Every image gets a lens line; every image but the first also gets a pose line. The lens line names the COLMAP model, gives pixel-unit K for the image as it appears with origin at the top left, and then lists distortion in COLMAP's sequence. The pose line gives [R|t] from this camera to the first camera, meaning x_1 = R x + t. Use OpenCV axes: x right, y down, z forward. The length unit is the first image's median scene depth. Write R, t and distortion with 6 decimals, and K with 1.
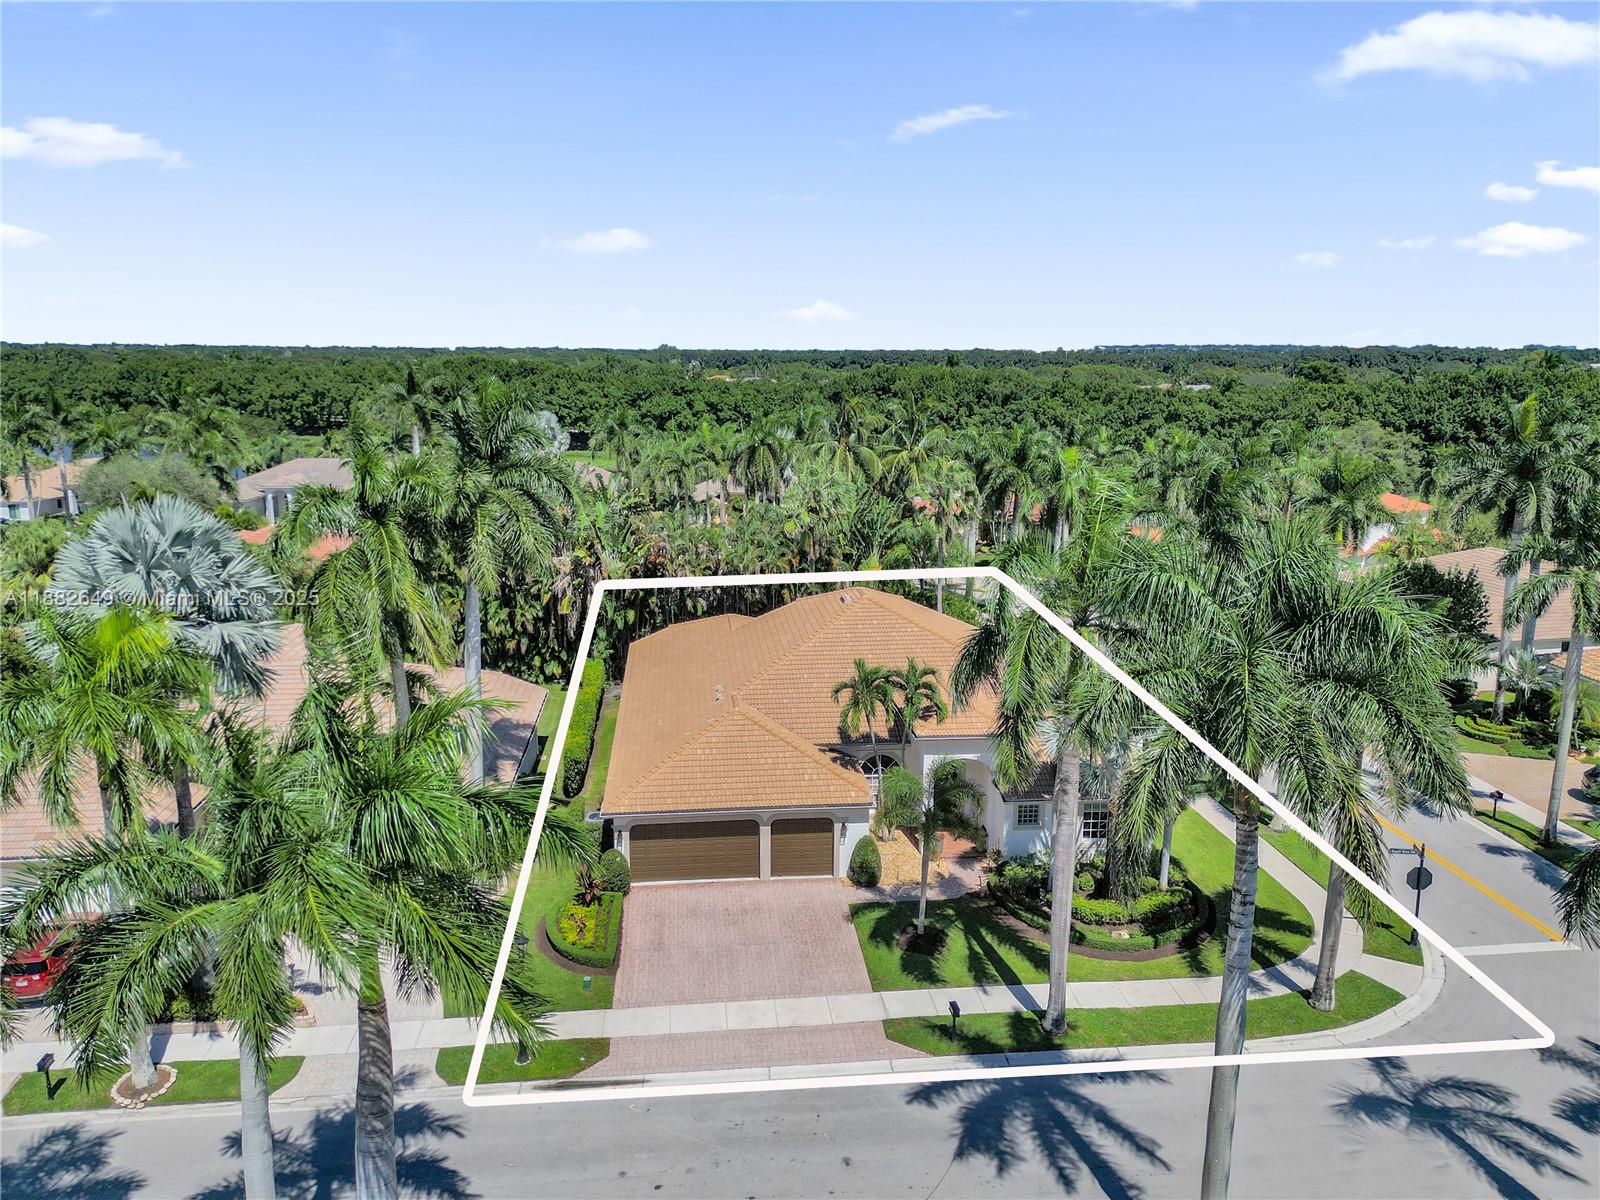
lens RADIAL K [[1183.5, 0, 792.6], [0, 1183.5, 603.9], [0, 0, 1]] dist [0.089992, -0.103108]
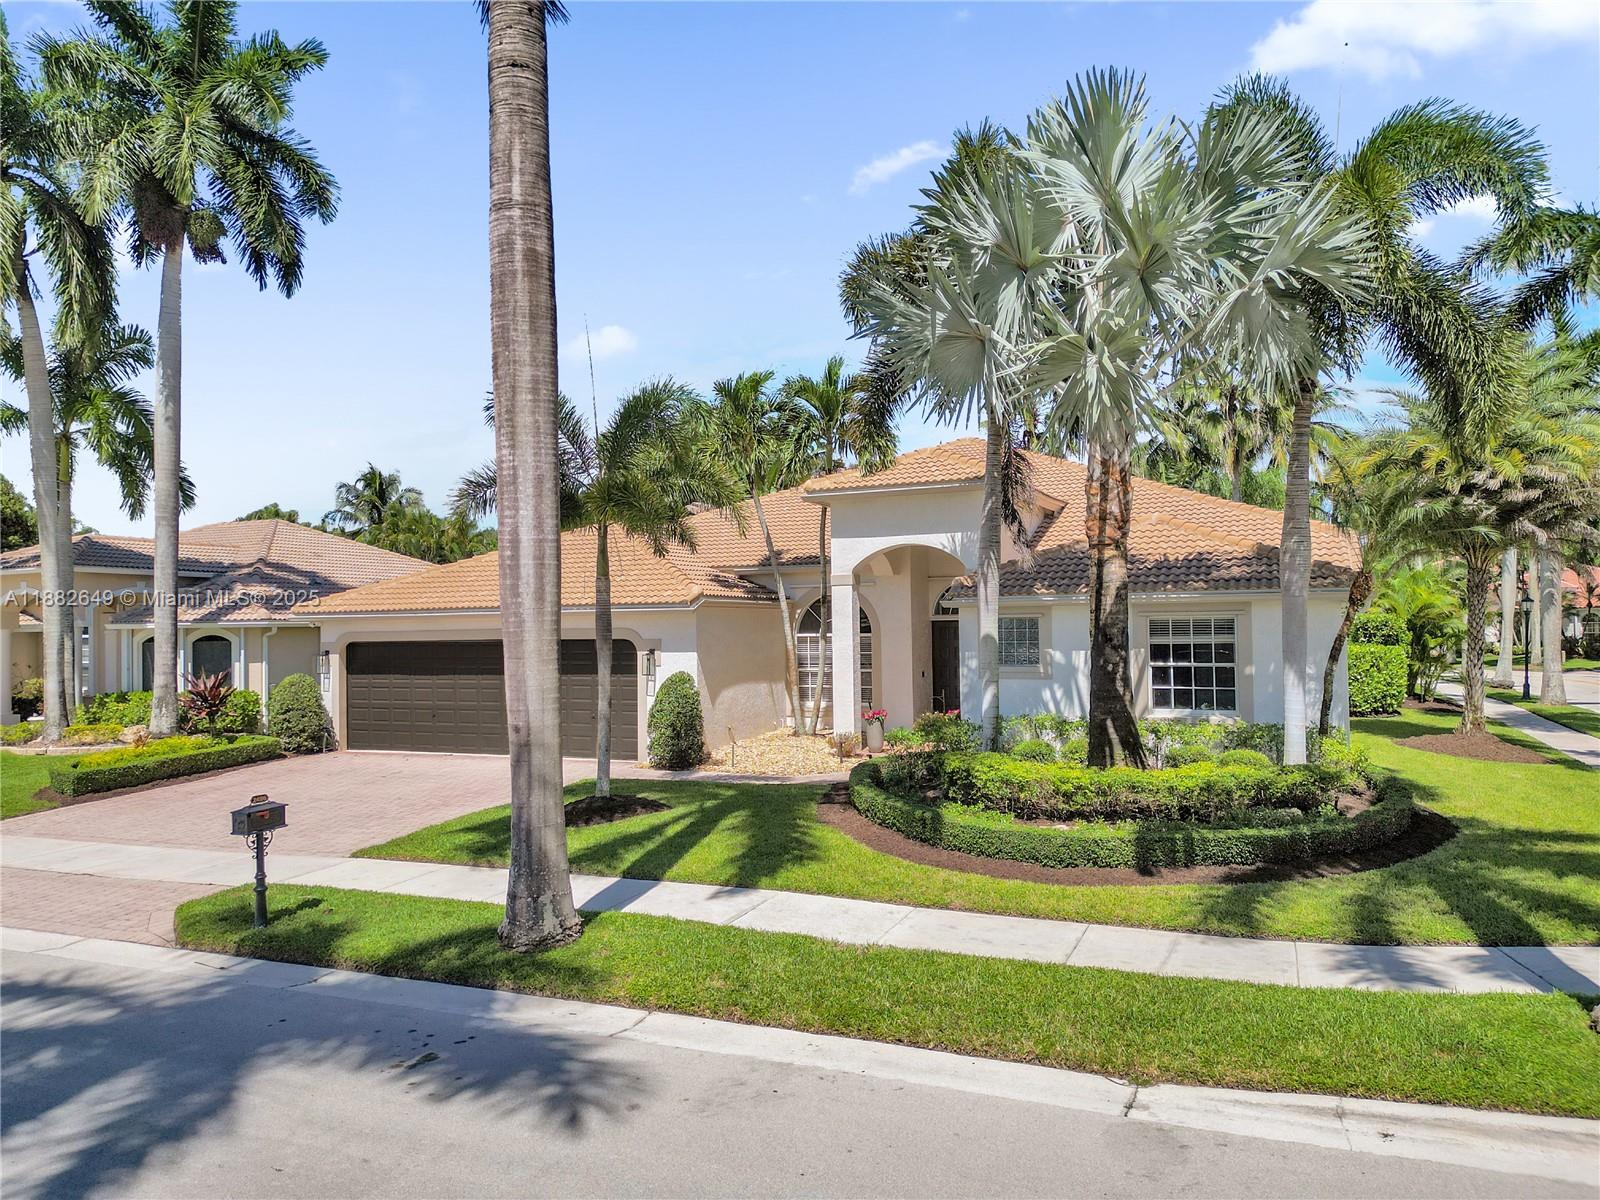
lens RADIAL K [[1119.3, 0, 797.9], [0, 1119.3, 611.6], [0, 0, 1]] dist [0.076615, -0.080255]
pose [[0.873420, -0.021045, -0.486512, 0.338169], [-0.084623, 0.977306, -0.194196, 0.258718], [0.479558, 0.210785, 0.851818, 0.615291]]
